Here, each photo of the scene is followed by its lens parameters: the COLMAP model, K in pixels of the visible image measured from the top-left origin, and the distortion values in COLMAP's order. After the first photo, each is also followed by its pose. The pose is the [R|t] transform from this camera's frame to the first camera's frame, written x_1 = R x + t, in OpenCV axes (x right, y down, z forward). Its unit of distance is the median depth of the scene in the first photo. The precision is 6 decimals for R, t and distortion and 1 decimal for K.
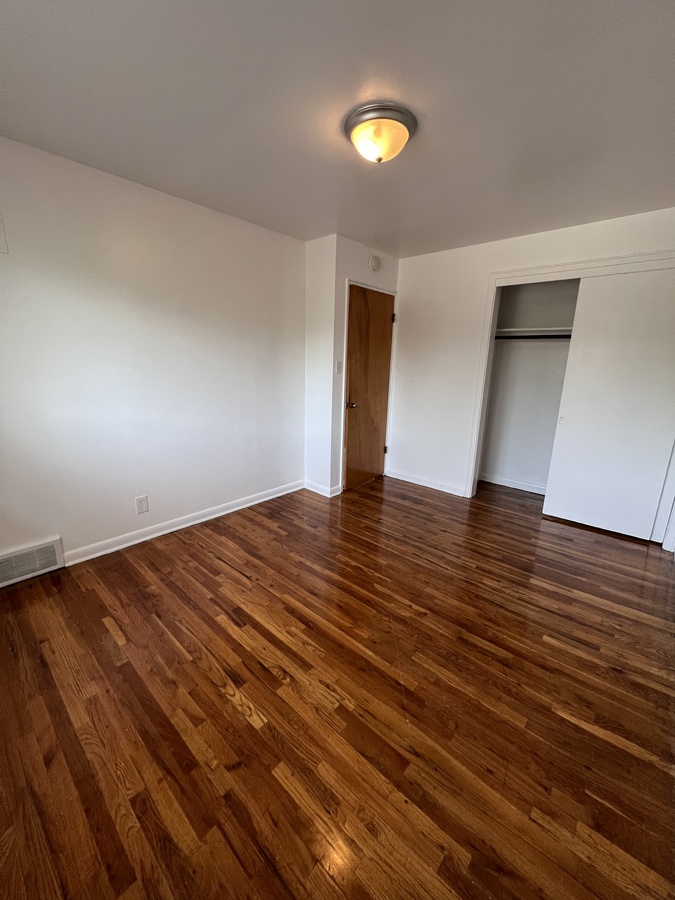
lens RADIAL K [[358.2, 0, 333.8], [0, 358.2, 444.5], [0, 0, 1]] dist [0.002985, 0.000303]
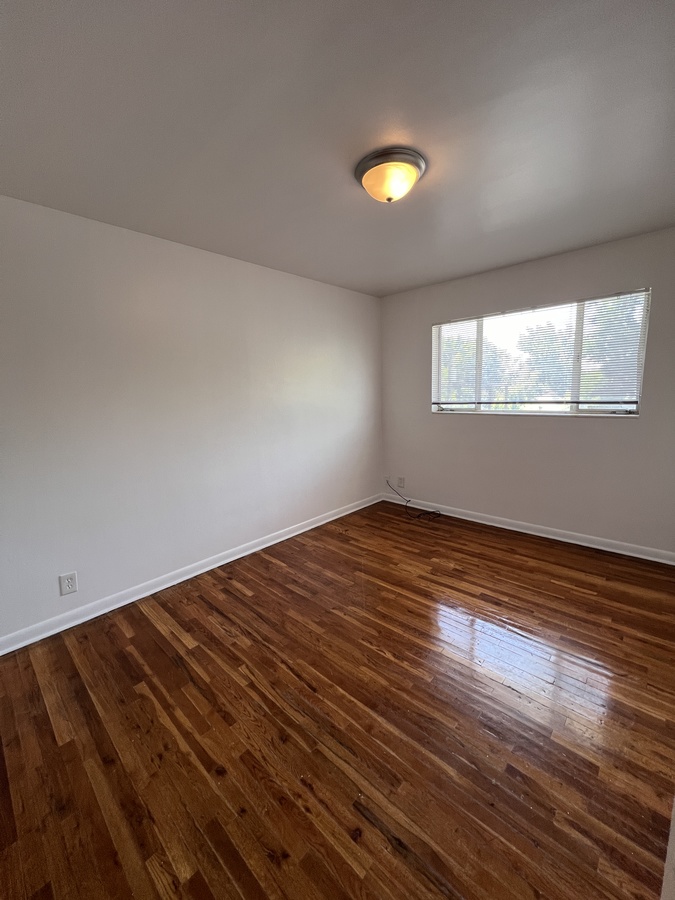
lens RADIAL K [[358.2, 0, 337.3], [0, 358.2, 446.8], [0, 0, 1]] dist [0.002985, 0.000303]
pose [[-0.999866, 0.003601, 0.015981, 0.233931], [0.009554, 0.920657, 0.390255, -0.472776], [-0.013307, 0.390356, -0.920568, 1.937427]]
